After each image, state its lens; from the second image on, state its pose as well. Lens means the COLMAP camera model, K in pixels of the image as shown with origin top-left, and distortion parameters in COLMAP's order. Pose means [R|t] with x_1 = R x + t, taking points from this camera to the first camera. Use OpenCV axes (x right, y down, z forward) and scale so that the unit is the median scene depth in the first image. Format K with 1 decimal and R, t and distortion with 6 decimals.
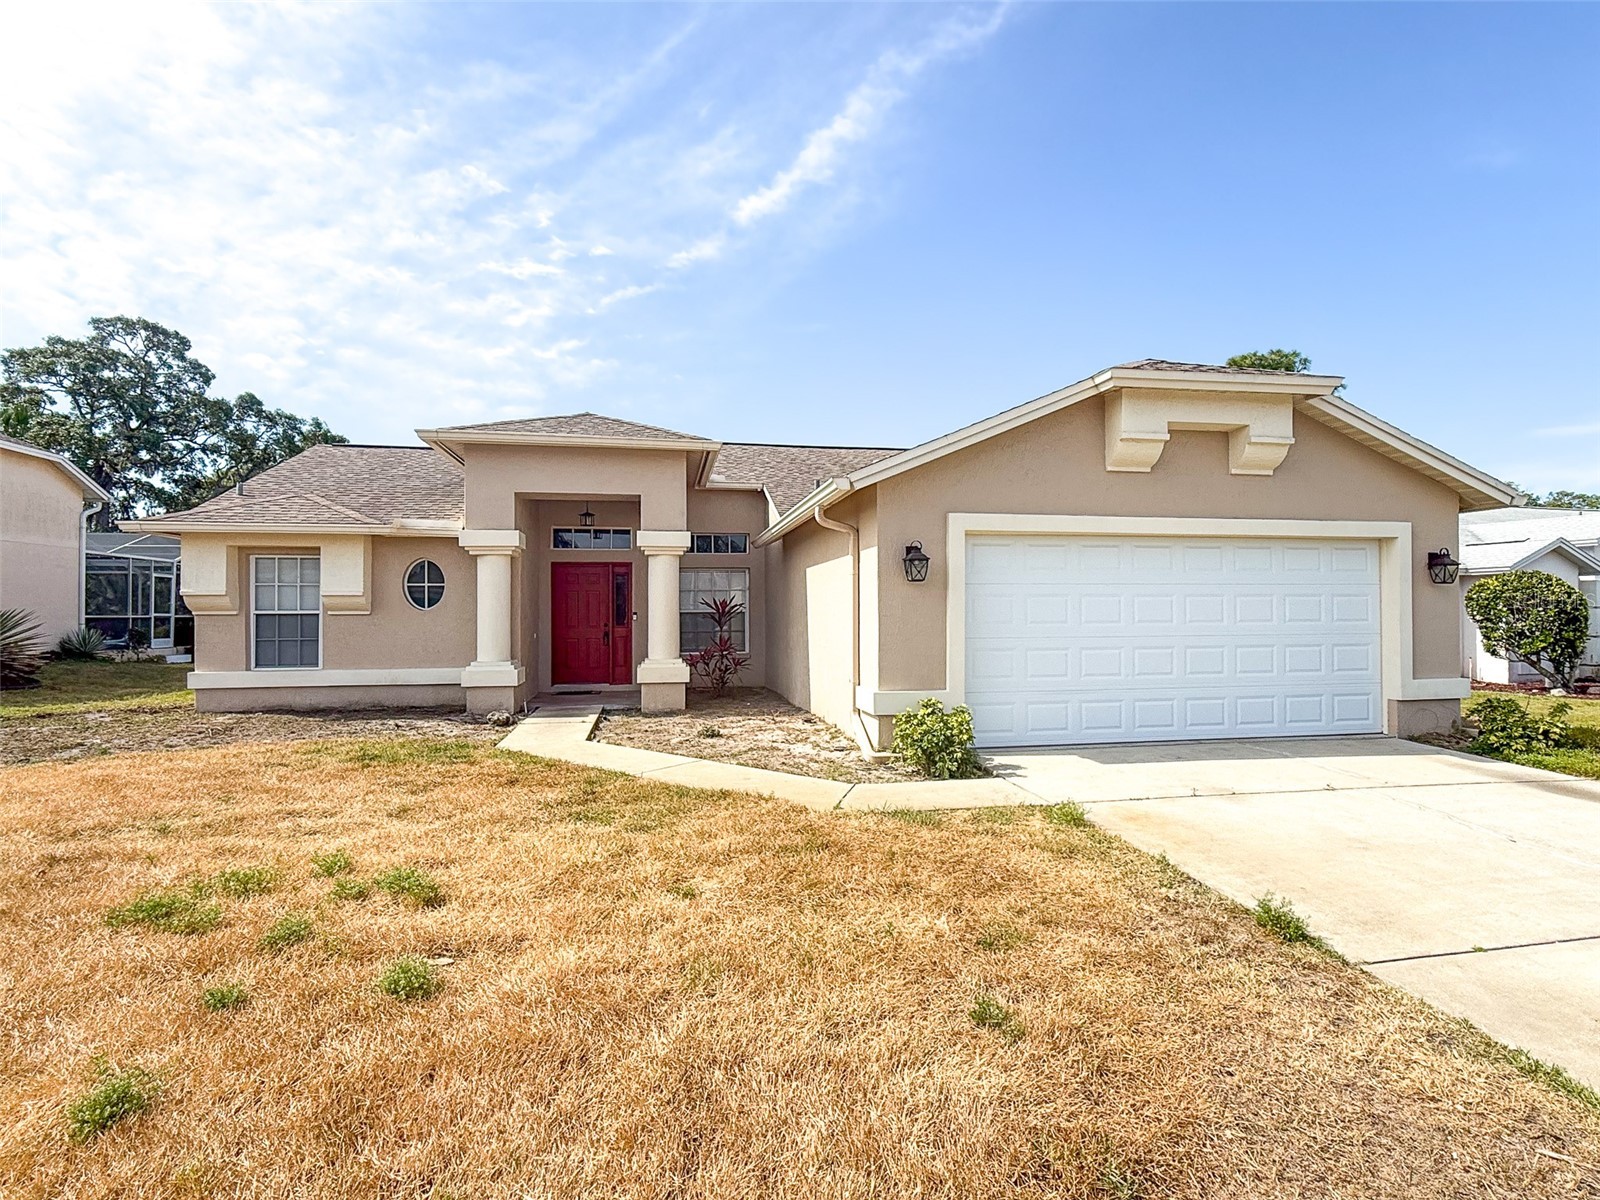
lens RADIAL K [[835.2, 0, 800.0], [0, 835.2, 600.0], [0, 0, 1]] dist [-0.016633, 0.019354]
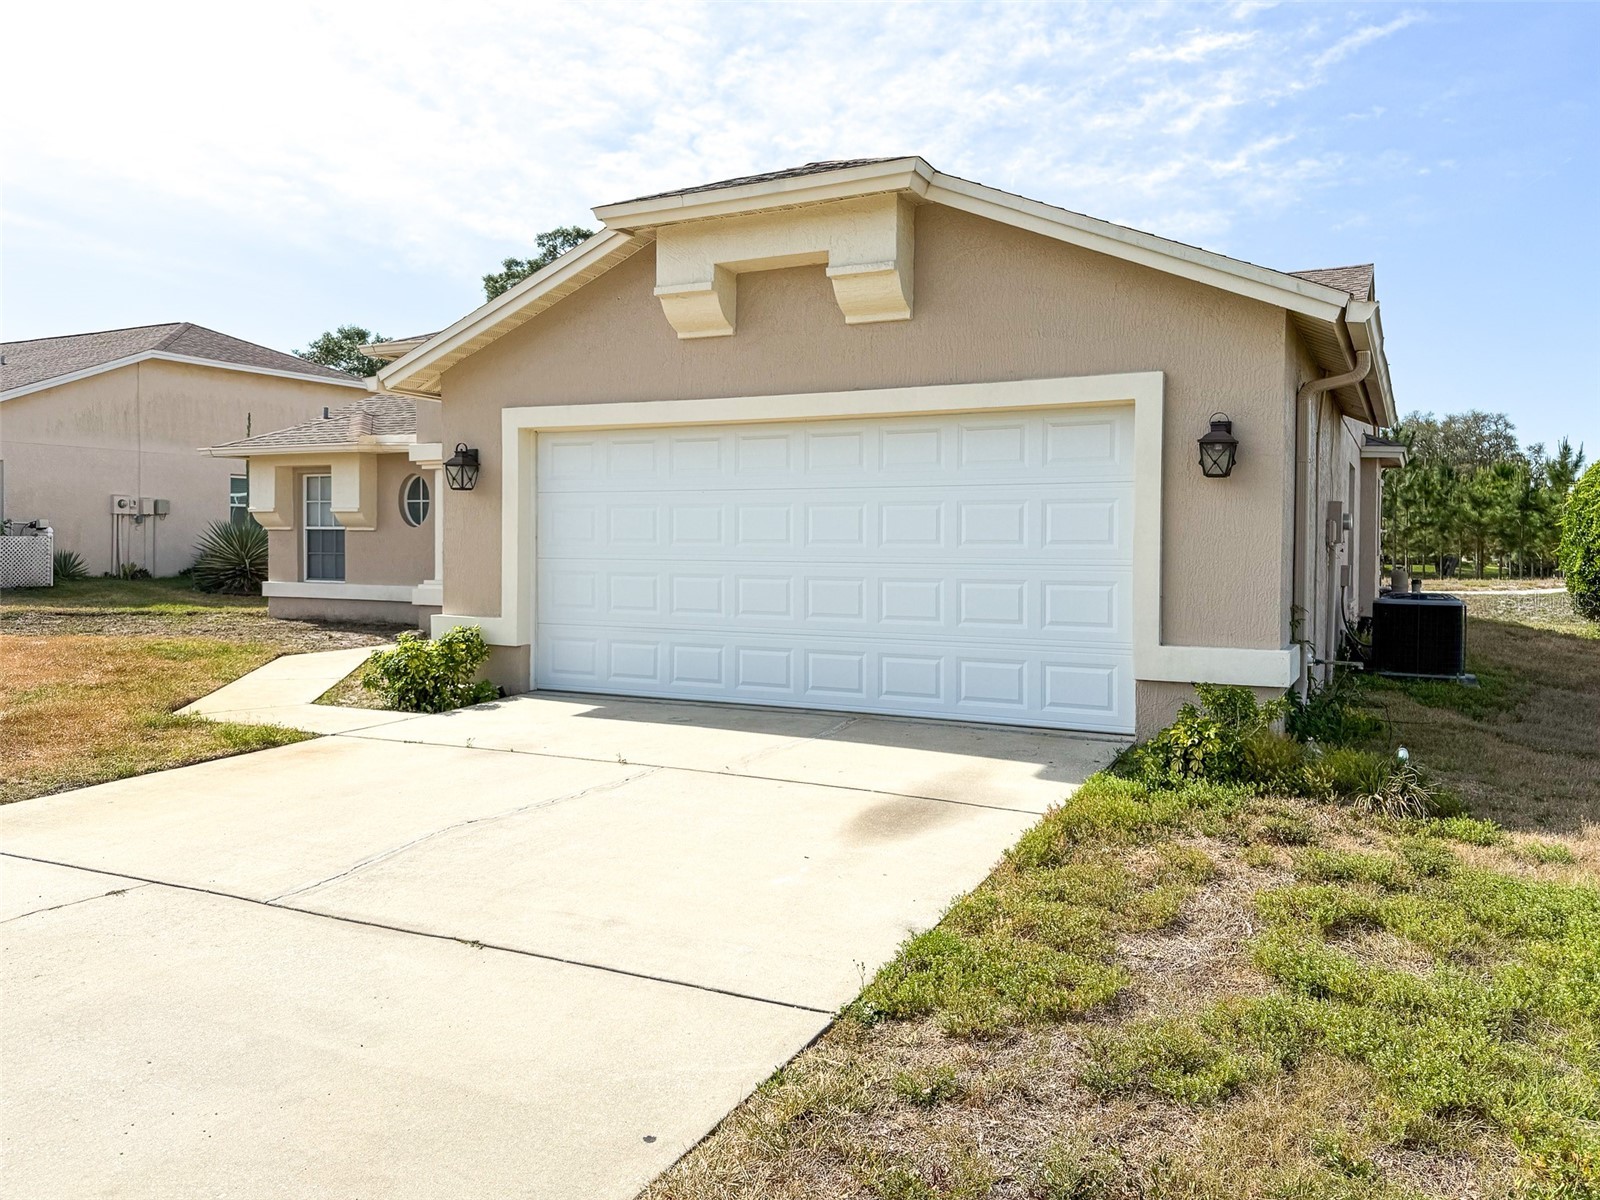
lens RADIAL K [[1178.0, 0, 802.7], [0, 1178.0, 546.7], [0, 0, 1]] dist [0.045201, 0.000449]
pose [[0.802831, 0.012358, -0.596079, 0.769787], [-0.001048, 0.999813, 0.019316, 0.008623], [0.596206, -0.014883, 0.802693, 0.147124]]
